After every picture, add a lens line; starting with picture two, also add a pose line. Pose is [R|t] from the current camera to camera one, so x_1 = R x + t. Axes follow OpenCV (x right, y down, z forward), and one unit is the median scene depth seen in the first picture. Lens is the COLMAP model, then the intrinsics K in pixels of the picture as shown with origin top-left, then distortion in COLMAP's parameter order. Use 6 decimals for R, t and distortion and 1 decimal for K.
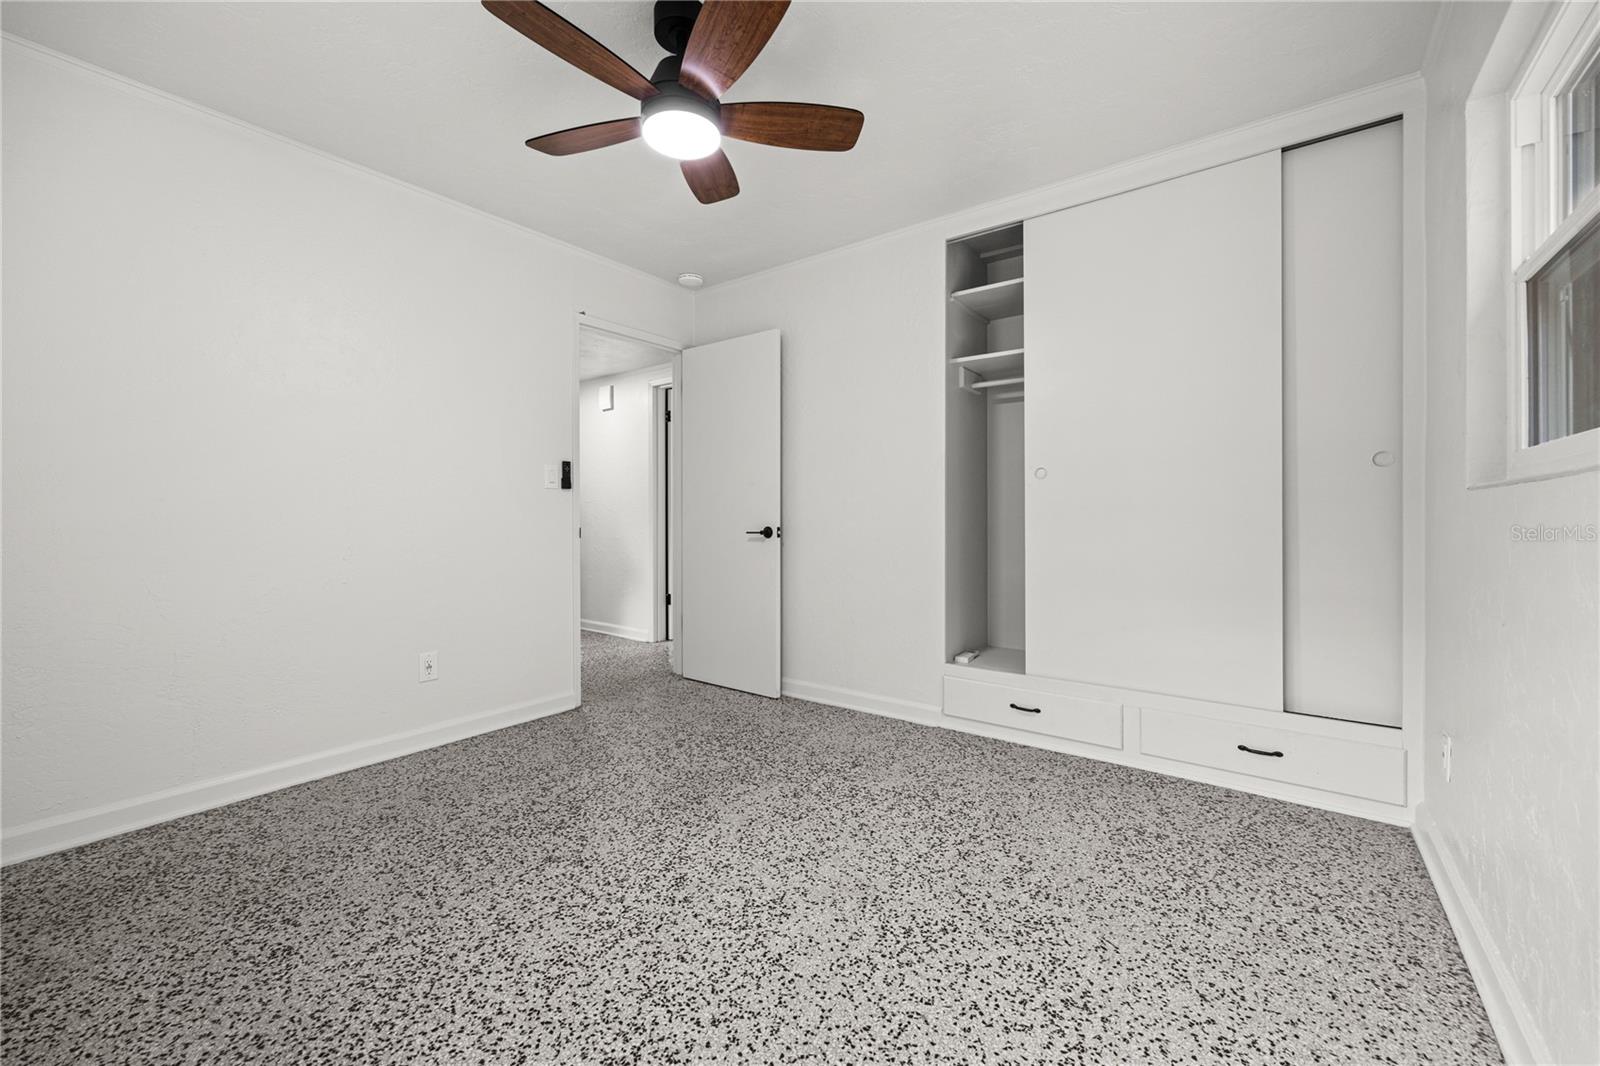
lens RADIAL K [[639.5, 0, 800.1], [0, 639.5, 521.7], [0, 0, 1]] dist [-0.001090, -0.000234]
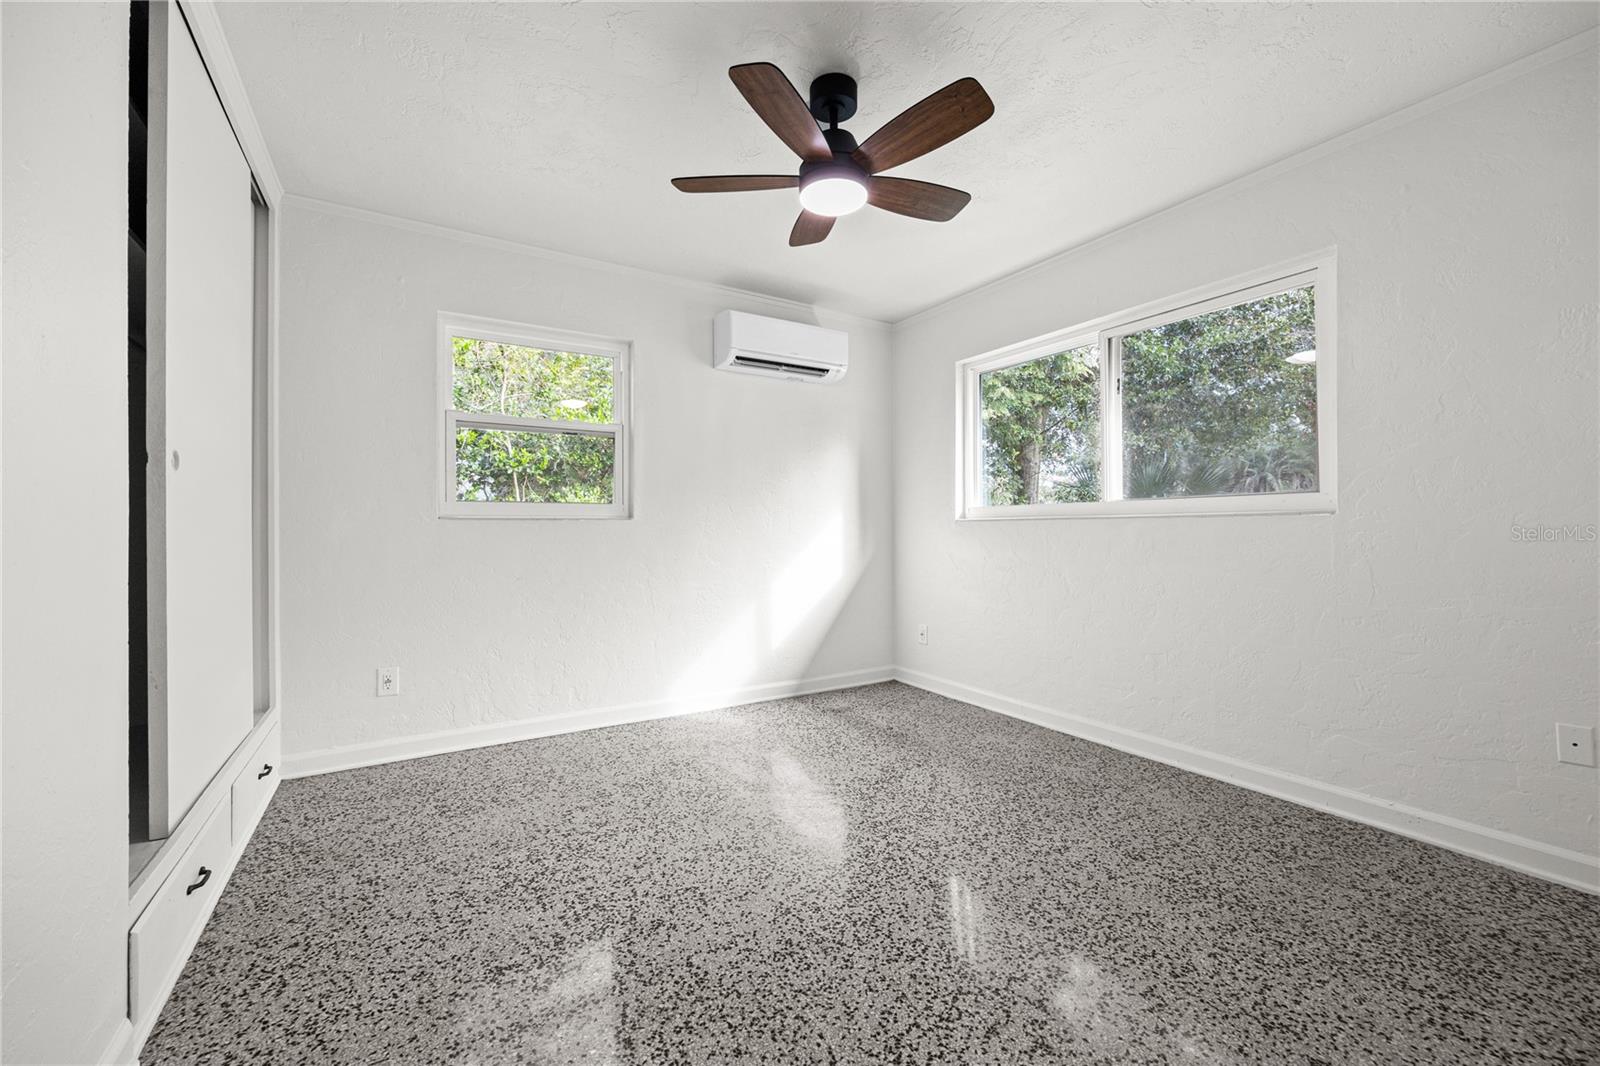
lens RADIAL K [[639.5, 0, 799.6], [0, 639.5, 528.8], [0, 0, 1]] dist [-0.001090, -0.000234]
pose [[-0.931404, 0.006524, 0.363928, -0.496623], [0.008703, 0.999953, 0.004348, -0.017762], [-0.363882, 0.007217, -0.931417, 1.915369]]
